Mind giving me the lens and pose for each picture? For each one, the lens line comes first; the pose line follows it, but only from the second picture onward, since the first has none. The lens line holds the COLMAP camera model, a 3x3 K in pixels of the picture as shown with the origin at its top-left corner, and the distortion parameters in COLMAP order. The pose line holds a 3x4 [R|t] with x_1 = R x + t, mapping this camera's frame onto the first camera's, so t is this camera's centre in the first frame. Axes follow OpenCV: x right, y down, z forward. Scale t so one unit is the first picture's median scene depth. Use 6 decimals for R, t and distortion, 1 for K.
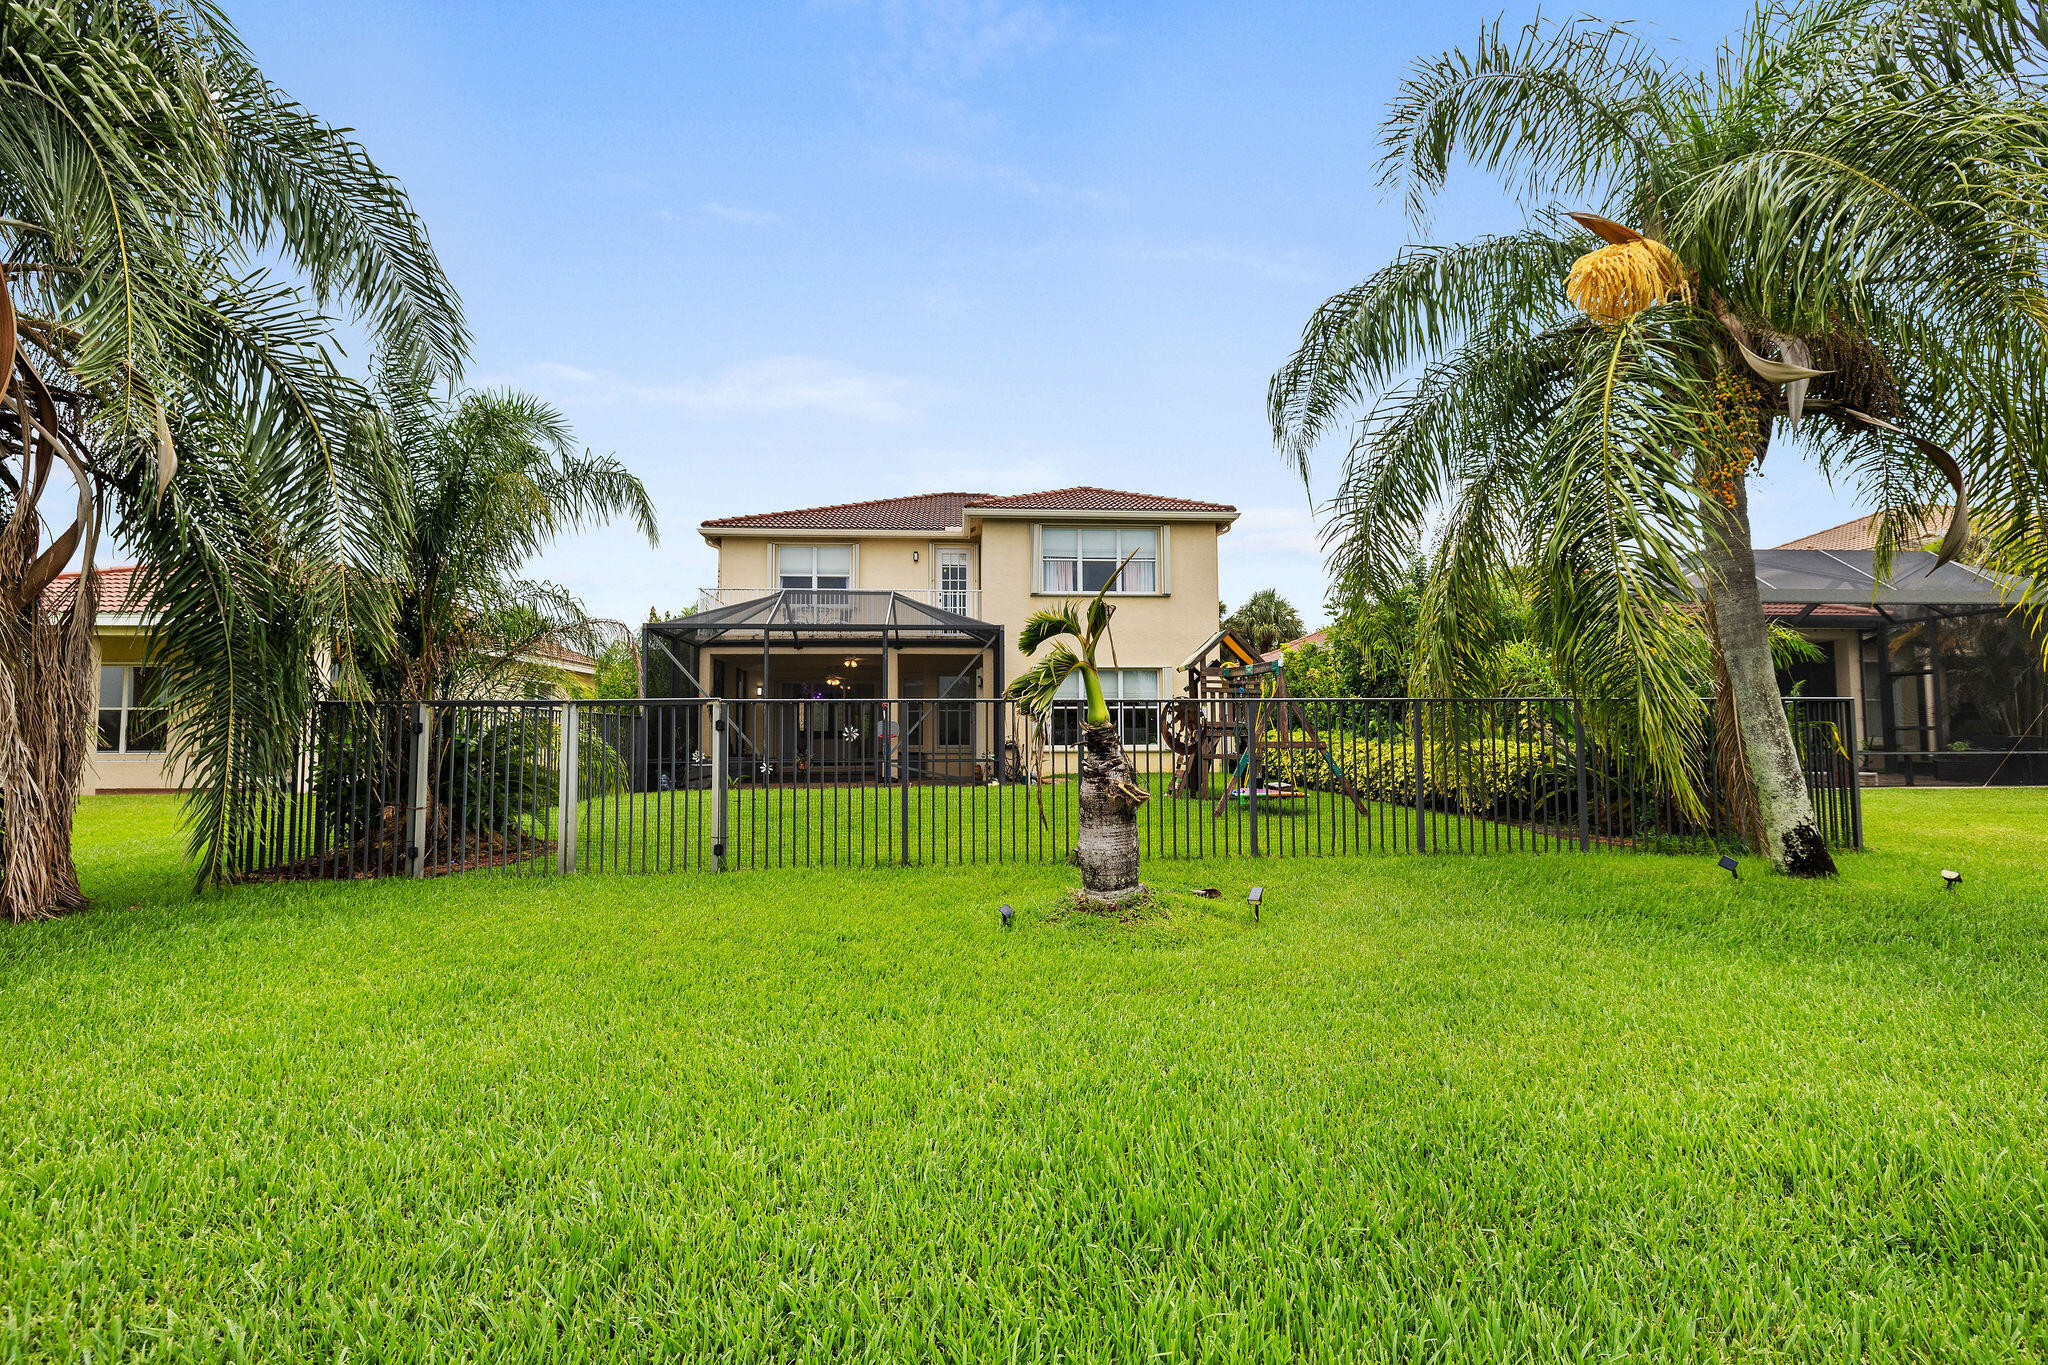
lens RADIAL K [[919.4, 0, 1028.3], [0, 919.4, 668.6], [0, 0, 1]] dist [0.002298, 0.000100]
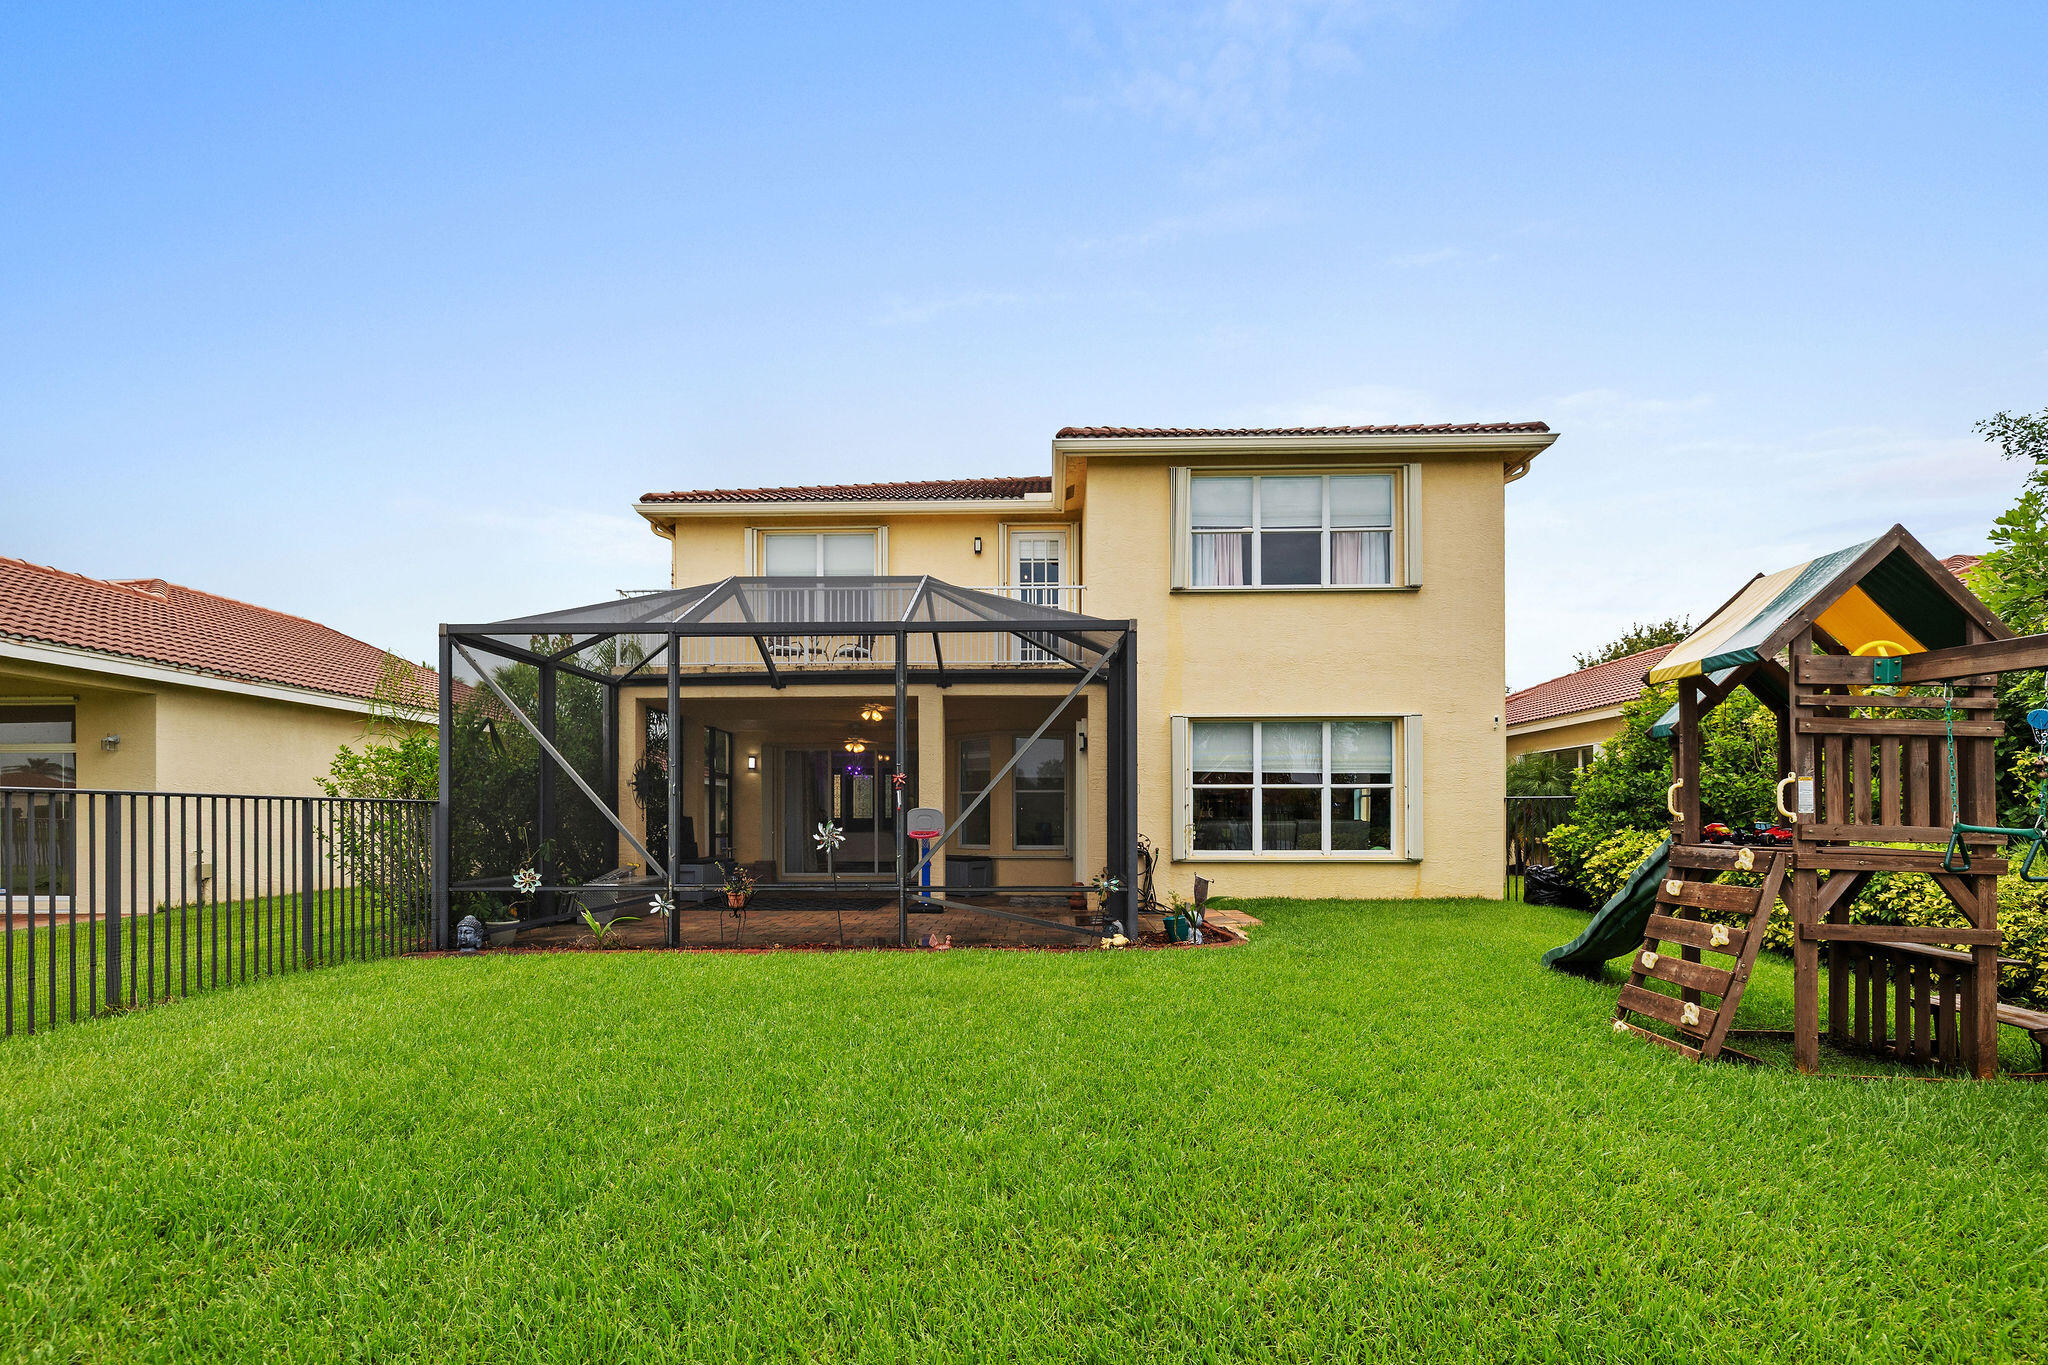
lens RADIAL K [[882.7, 0, 1031.5], [0, 882.7, 813.1], [0, 0, 1]] dist [0.002553, -0.000019]
pose [[0.994856, 0.003638, -0.101238, -0.027052], [0.003396, 0.997596, 0.069221, 0.019469], [0.101247, -0.069209, 0.992451, 0.427977]]
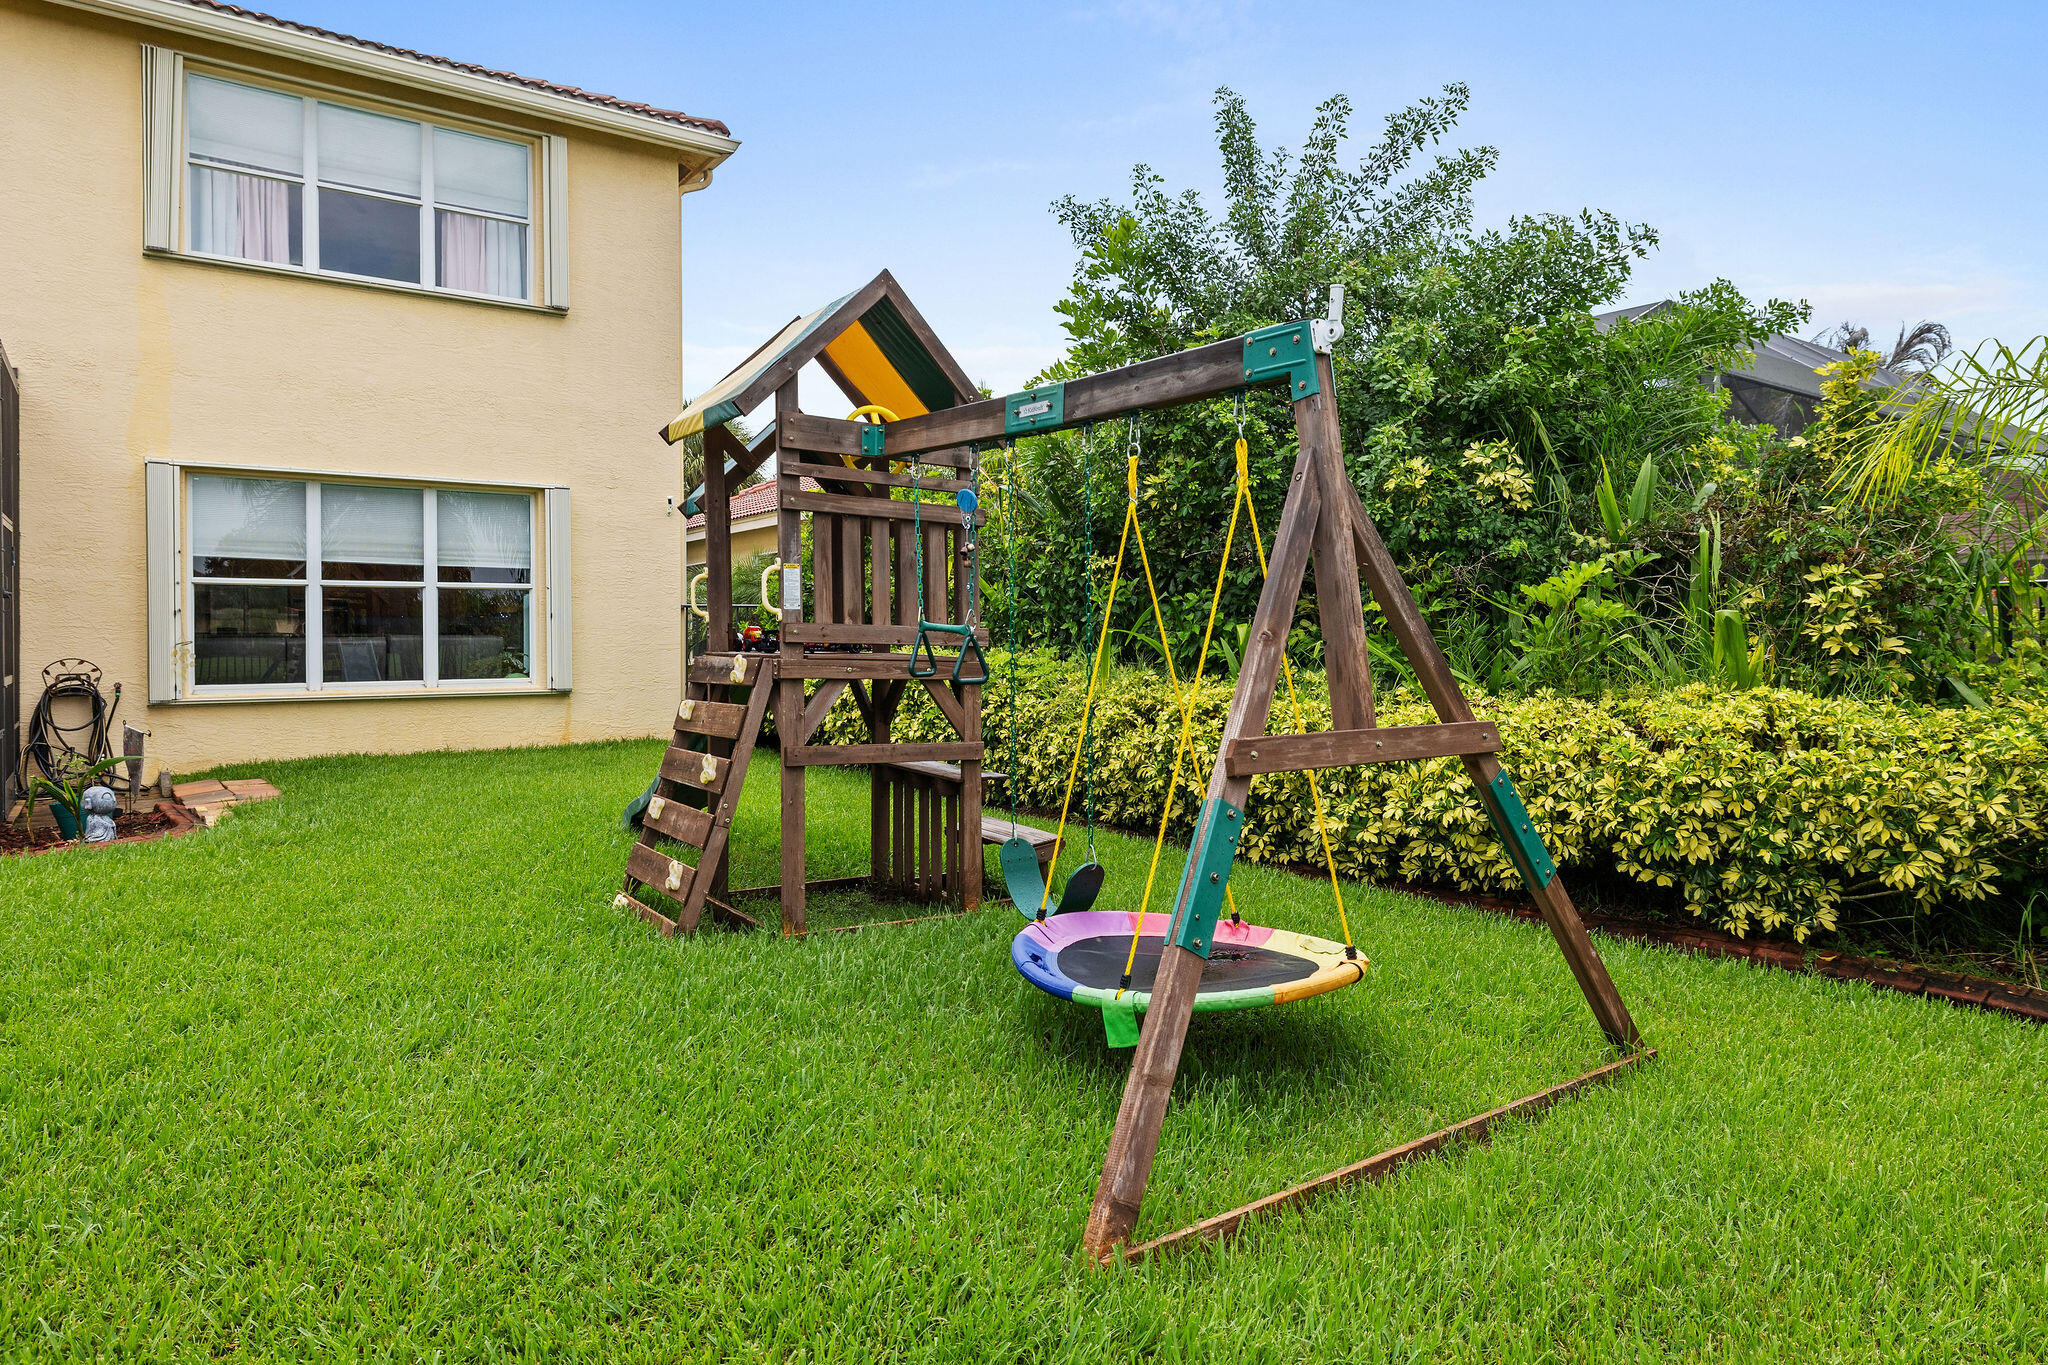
lens RADIAL K [[1211.4, 0, 984.1], [0, 1211.4, 632.7], [0, 0, 1]] dist [0.008743, 0.002167]
pose [[0.863501, 0.001835, 0.504344, 0.043759], [-0.035527, 0.997731, 0.057198, 0.024134], [-0.503095, -0.067308, 0.861606, 0.436386]]
